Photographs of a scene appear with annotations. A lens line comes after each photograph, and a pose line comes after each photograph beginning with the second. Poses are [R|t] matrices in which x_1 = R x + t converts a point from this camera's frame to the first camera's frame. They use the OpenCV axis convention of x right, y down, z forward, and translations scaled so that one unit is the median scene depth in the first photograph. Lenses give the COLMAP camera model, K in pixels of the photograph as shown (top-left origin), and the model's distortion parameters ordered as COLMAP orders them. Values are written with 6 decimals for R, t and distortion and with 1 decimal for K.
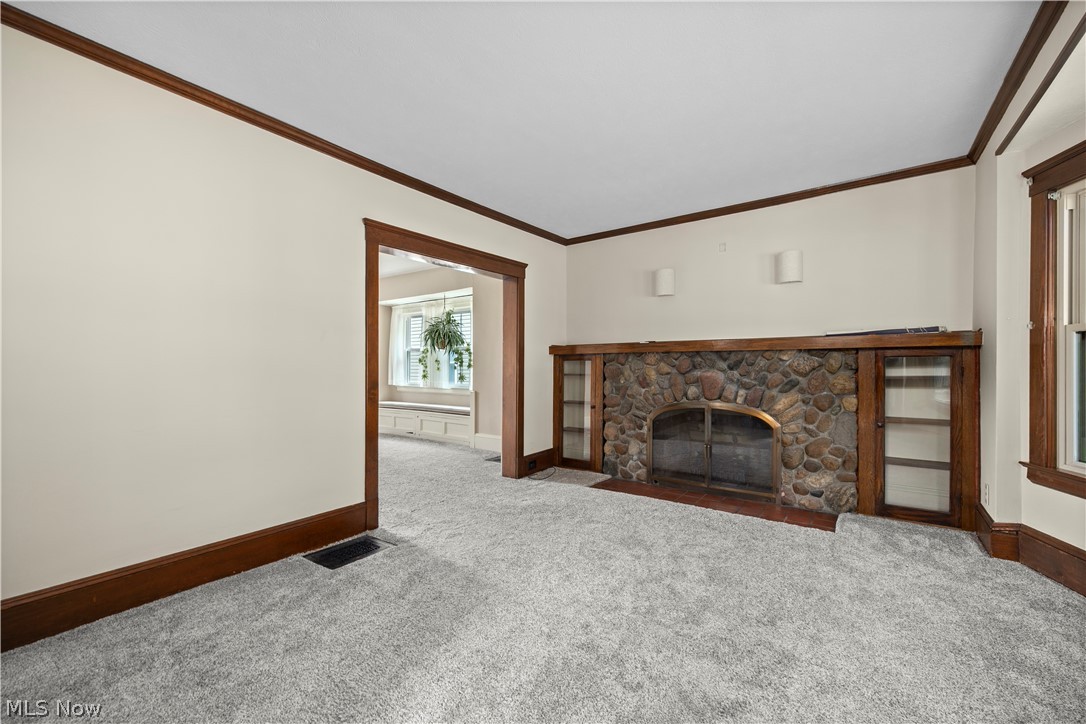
lens RADIAL K [[417.5, 0, 543.0], [0, 417.5, 362.0], [0, 0, 1]] dist [0.007481, -0.000072]
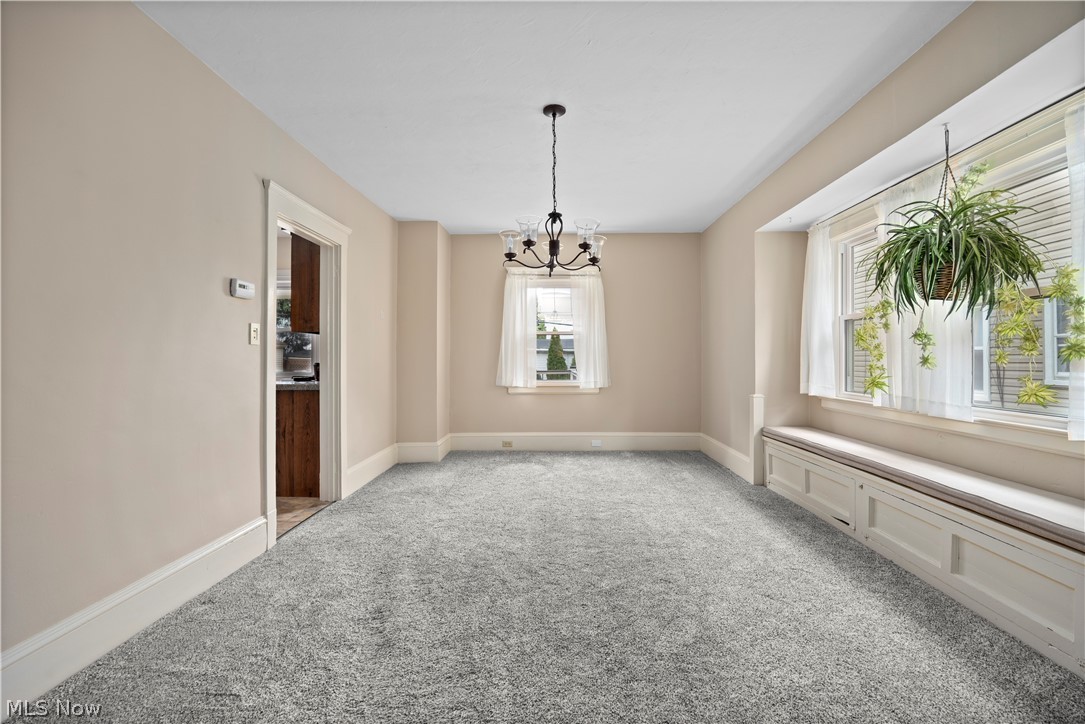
lens RADIAL K [[470.1, 0, 542.6], [0, 470.1, 351.2], [0, 0, 1]] dist [-0.000382, 0.000007]
pose [[0.574789, -0.005394, -0.818284, -0.122764], [0.003779, 0.999985, -0.003937, 0.009283], [0.818293, -0.000829, 0.574801, 0.545688]]
